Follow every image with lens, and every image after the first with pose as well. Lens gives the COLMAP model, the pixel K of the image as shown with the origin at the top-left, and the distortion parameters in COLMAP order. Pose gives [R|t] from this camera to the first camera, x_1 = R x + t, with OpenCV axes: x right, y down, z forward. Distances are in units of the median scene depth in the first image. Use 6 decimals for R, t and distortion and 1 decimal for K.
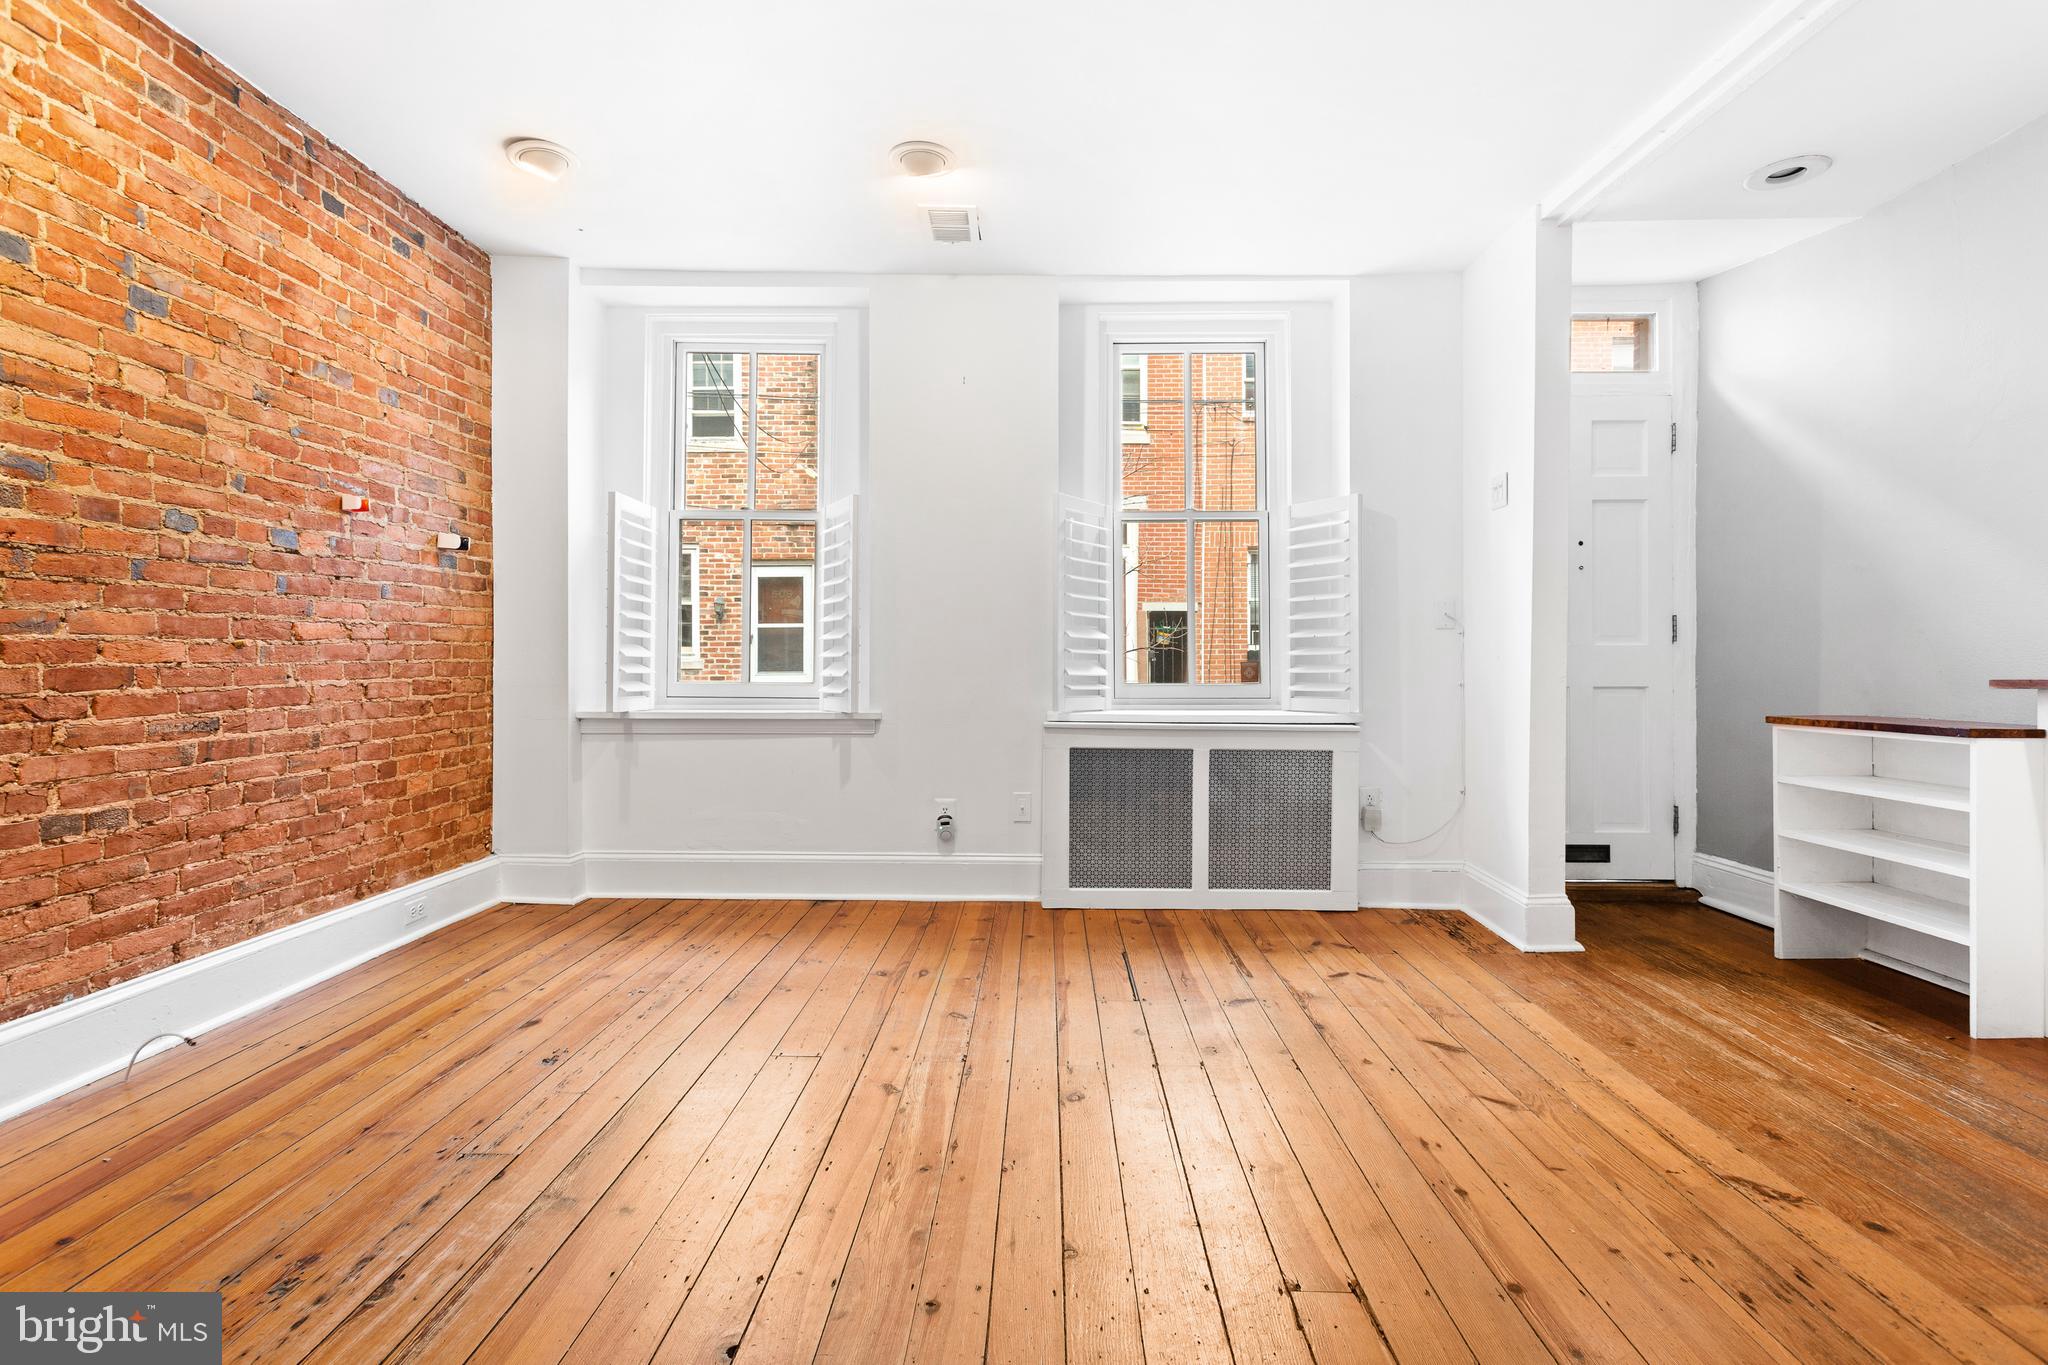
lens RADIAL K [[1028.1, 0, 1001.9], [0, 1028.1, 667.5], [0, 0, 1]] dist [0.009156, 0.000434]
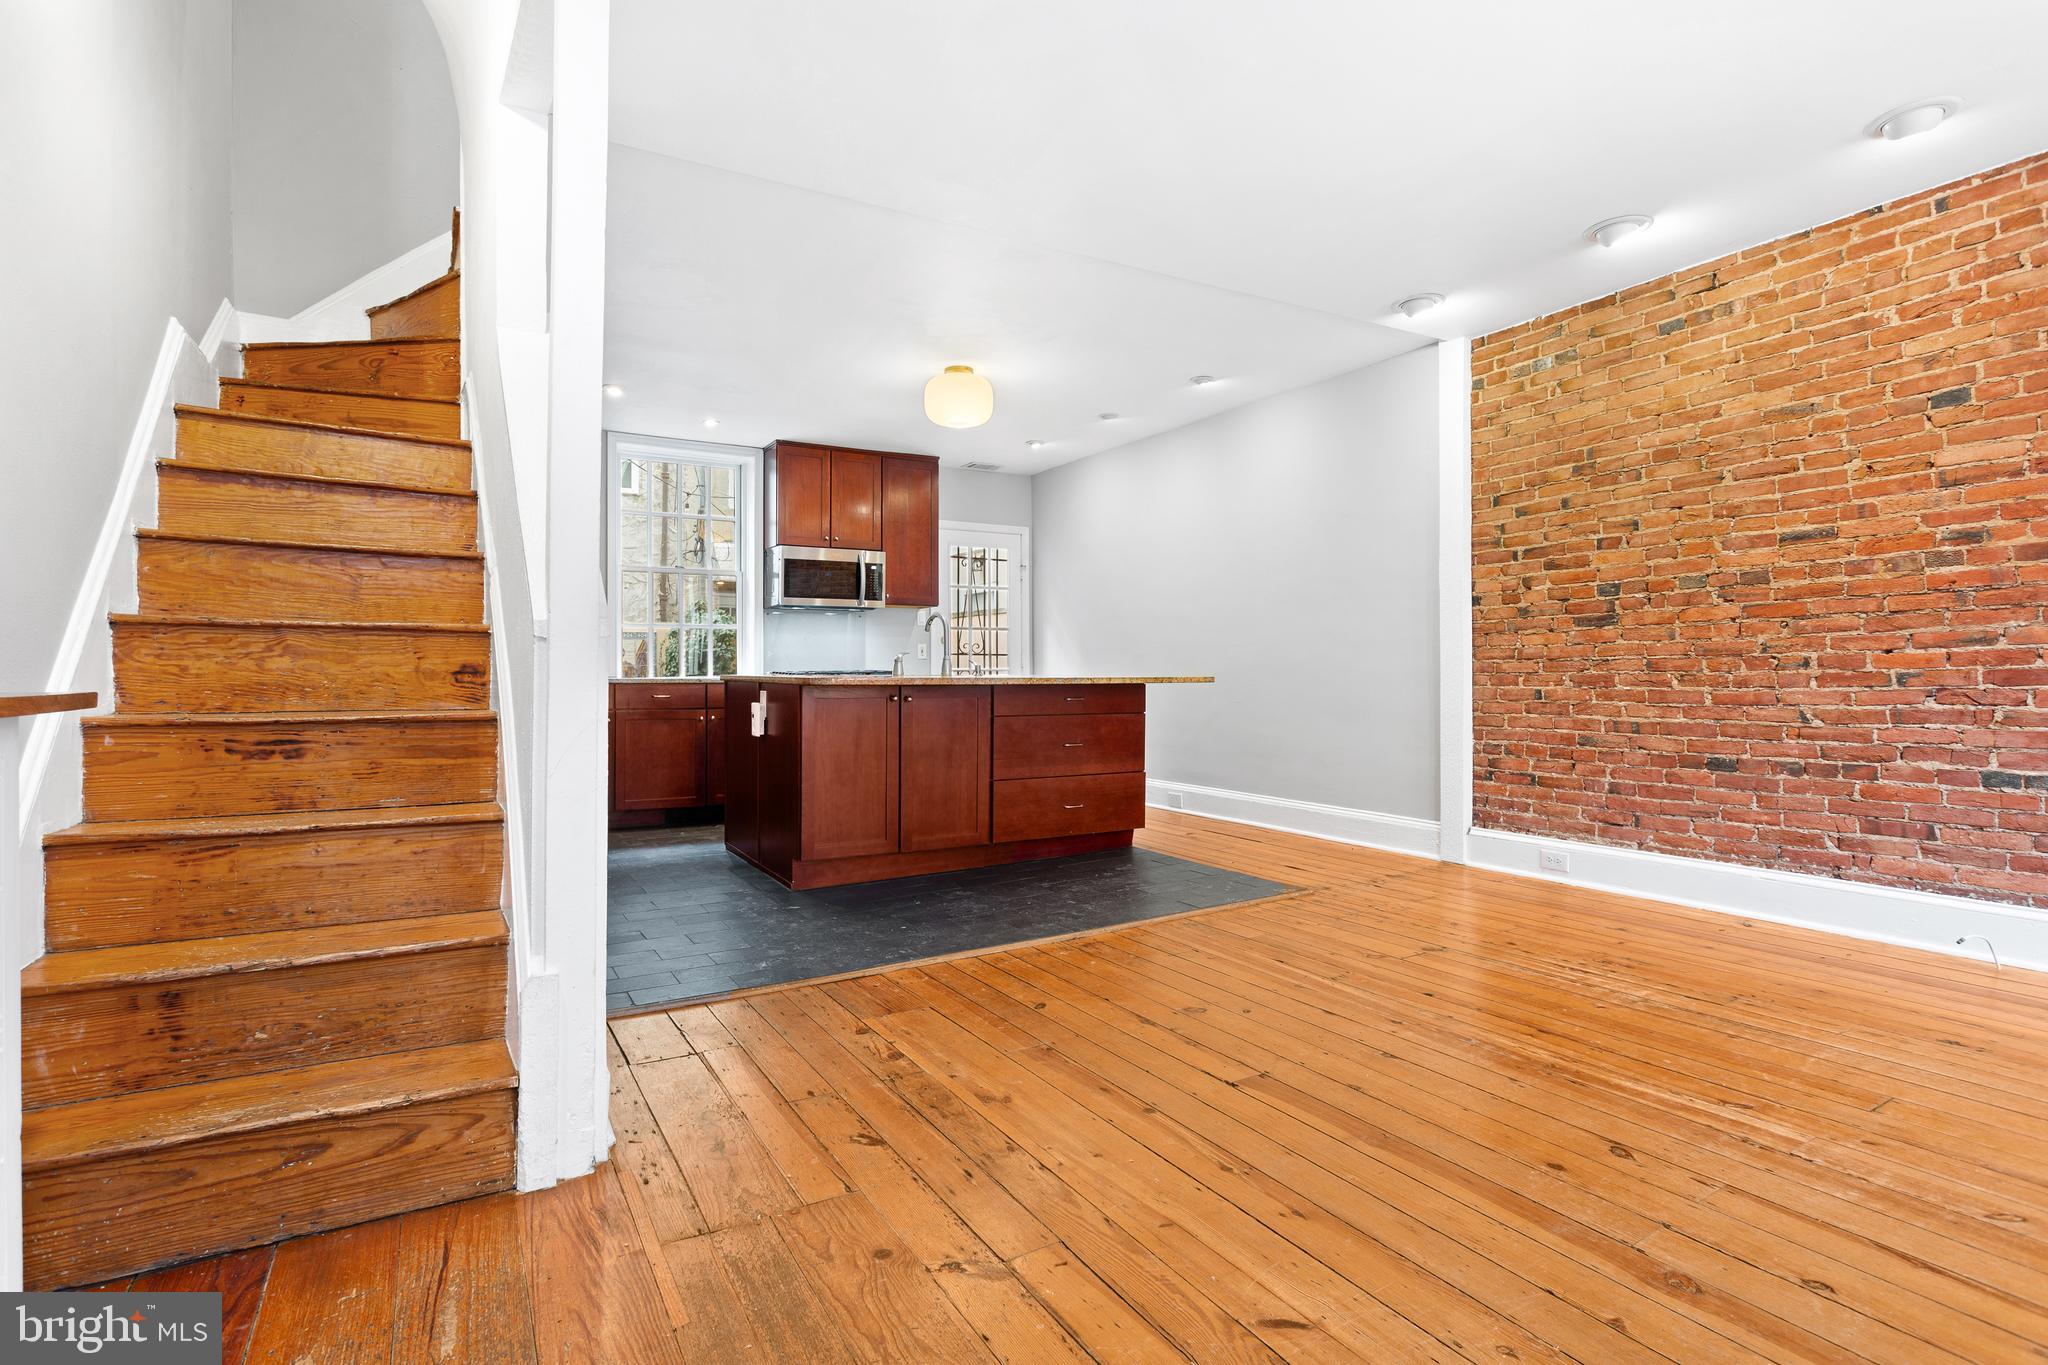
lens RADIAL K [[1030.9, 0, 1102.0], [0, 1030.9, 663.7], [0, 0, 1]] dist [0.000446, 0.000285]
pose [[-0.807664, -0.005245, -0.589620, 0.581752], [-0.000238, 0.999963, -0.008570, 0.003464], [0.589643, -0.006782, -0.807635, 0.885024]]
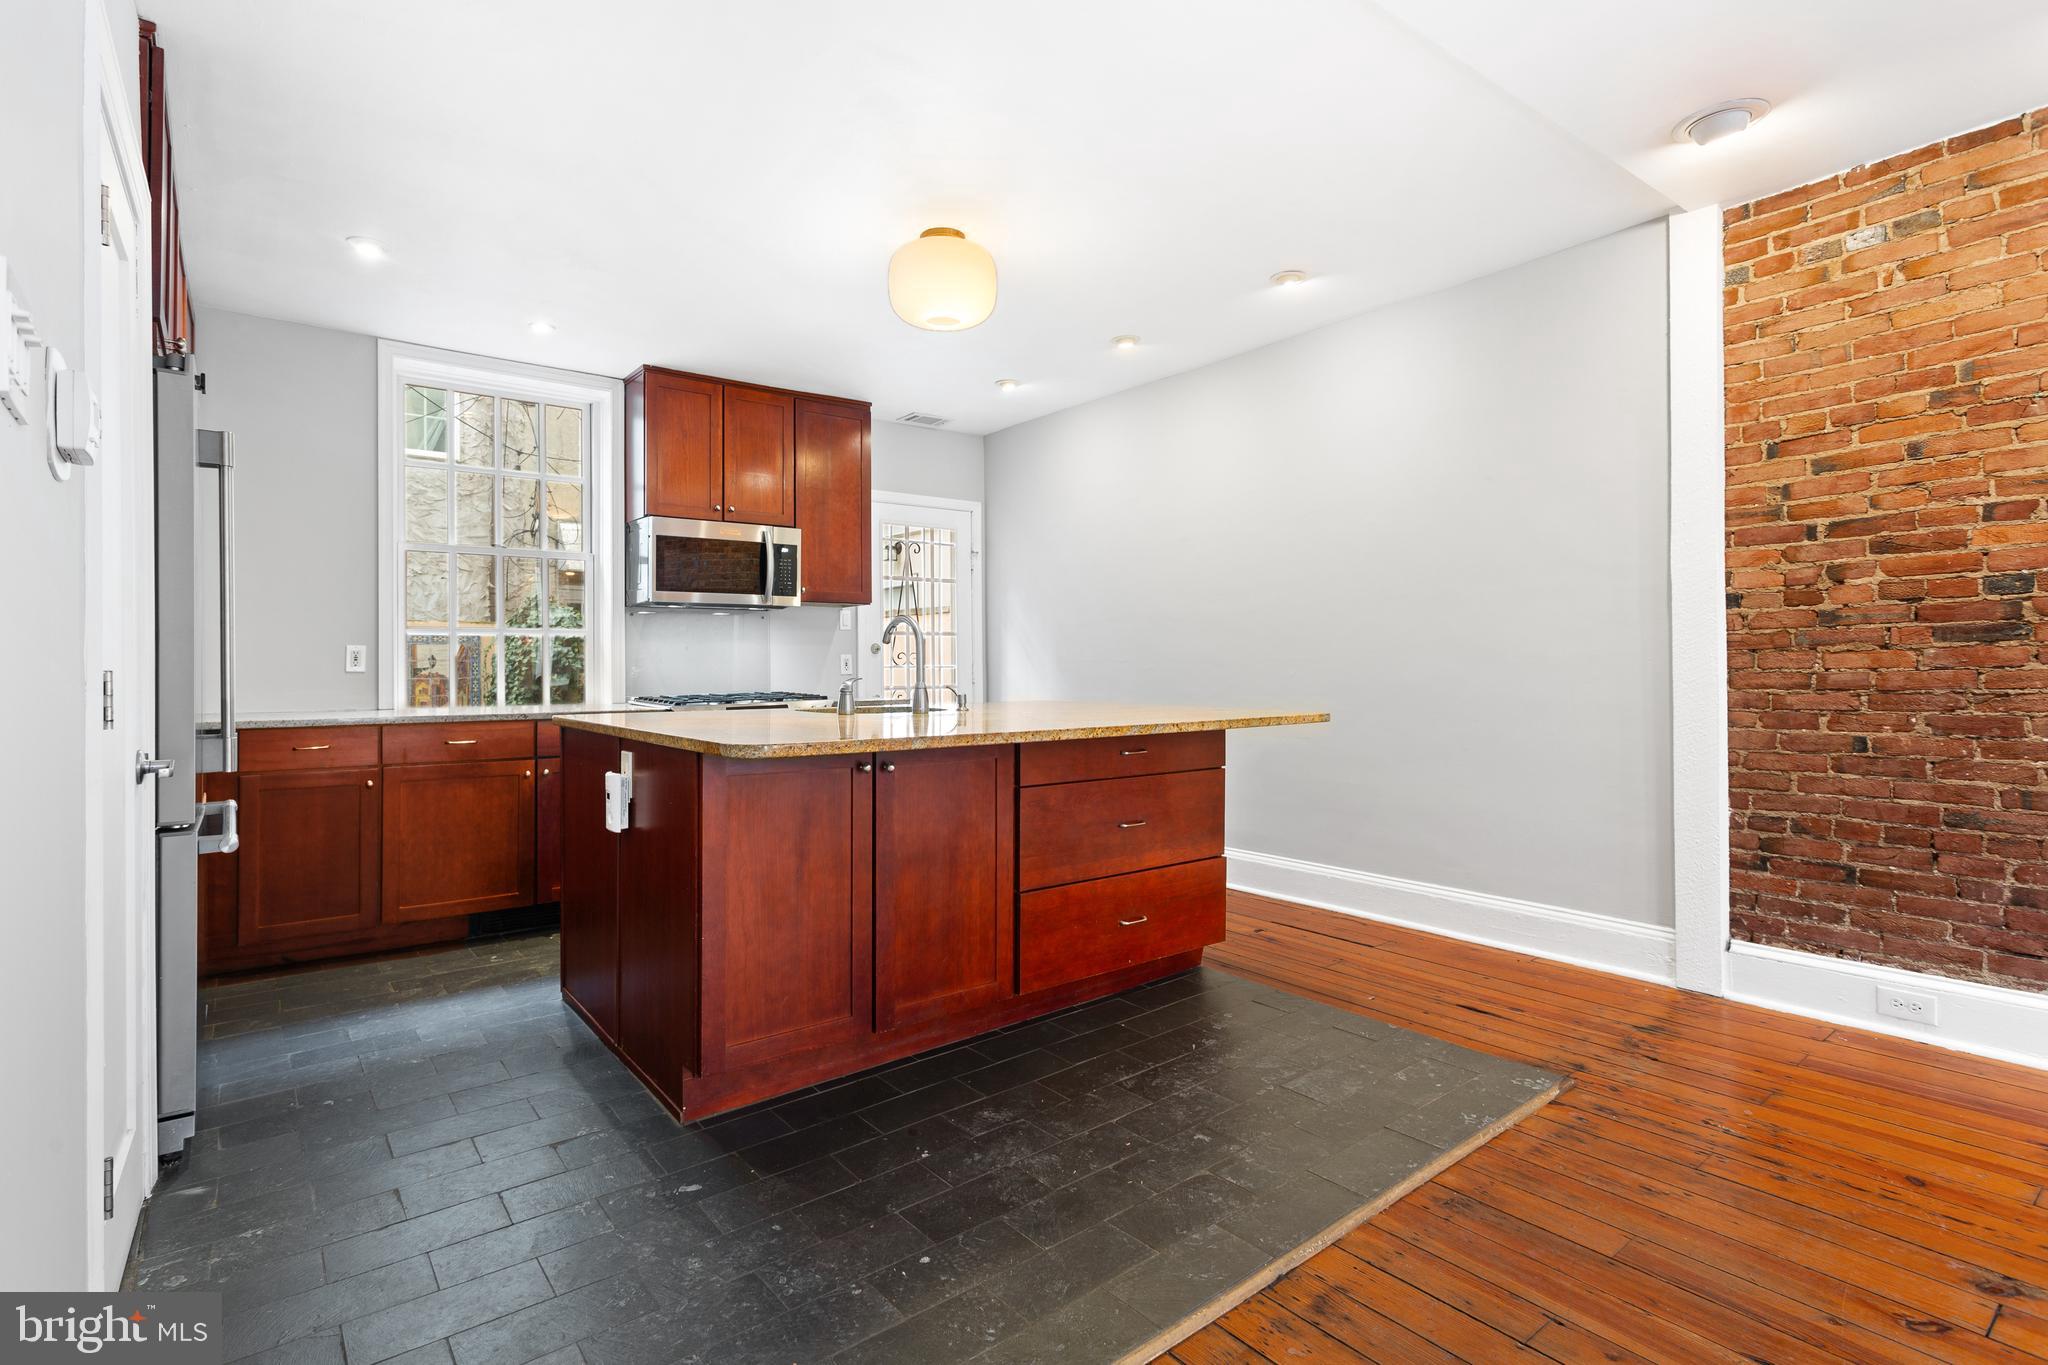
lens RADIAL K [[1016.5, 0, 1079.3], [0, 1016.5, 658.6], [0, 0, 1]] dist [0.005517, 0.000351]
pose [[-0.742248, -0.002166, -0.670122, 0.418824], [0.003796, 0.999965, -0.007437, -0.034105], [0.670115, -0.008063, -0.742214, 0.374853]]
